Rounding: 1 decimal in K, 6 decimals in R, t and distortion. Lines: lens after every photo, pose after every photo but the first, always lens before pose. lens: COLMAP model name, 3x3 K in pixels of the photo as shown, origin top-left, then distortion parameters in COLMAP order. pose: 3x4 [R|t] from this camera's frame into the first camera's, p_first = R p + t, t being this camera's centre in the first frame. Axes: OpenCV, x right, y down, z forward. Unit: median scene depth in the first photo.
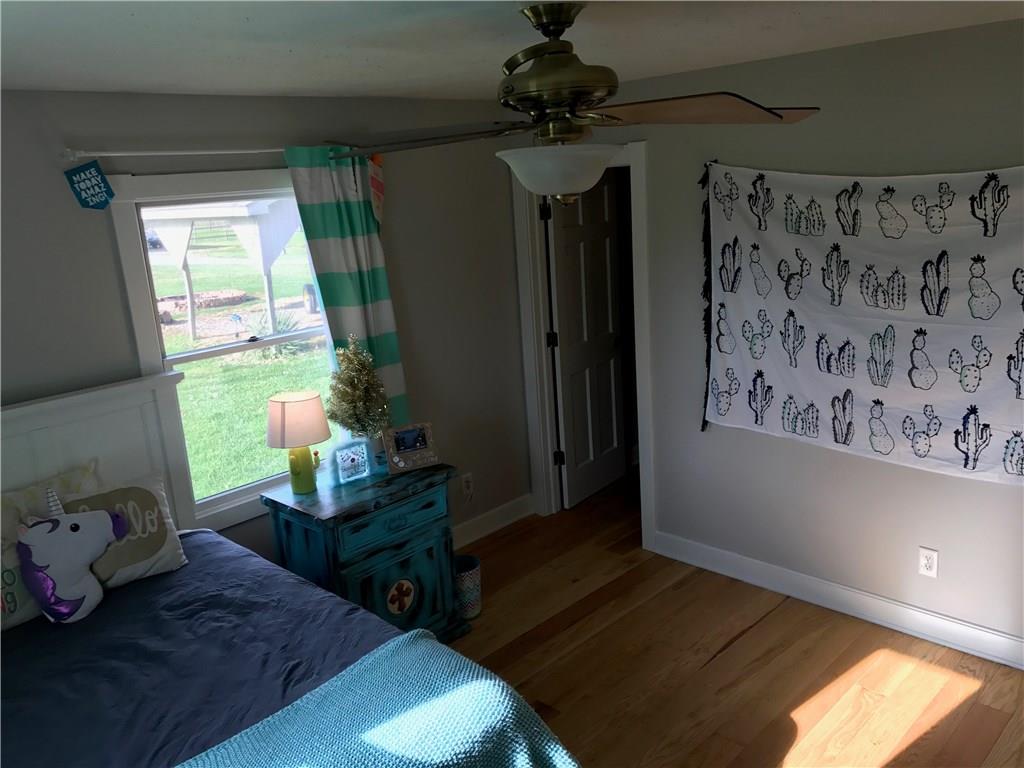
lens RADIAL K [[835.5, 0, 508.6], [0, 835.5, 380.7], [0, 0, 1]] dist [0.038466, -0.044081]
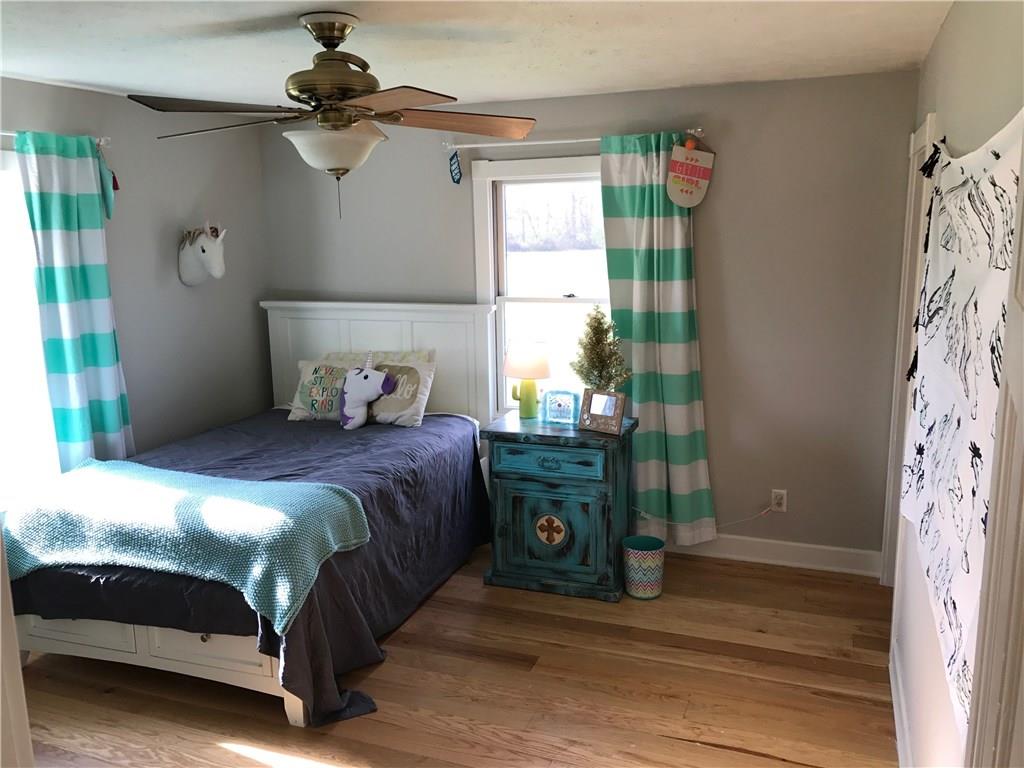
lens RADIAL K [[835.5, 0, 506.2], [0, 835.5, 386.6], [0, 0, 1]] dist [0.038466, -0.044081]
pose [[0.392121, 0.235973, -0.889133, 0.804525], [-0.222239, 0.962210, 0.157357, -0.095913], [0.892665, 0.135897, 0.429746, 0.419906]]
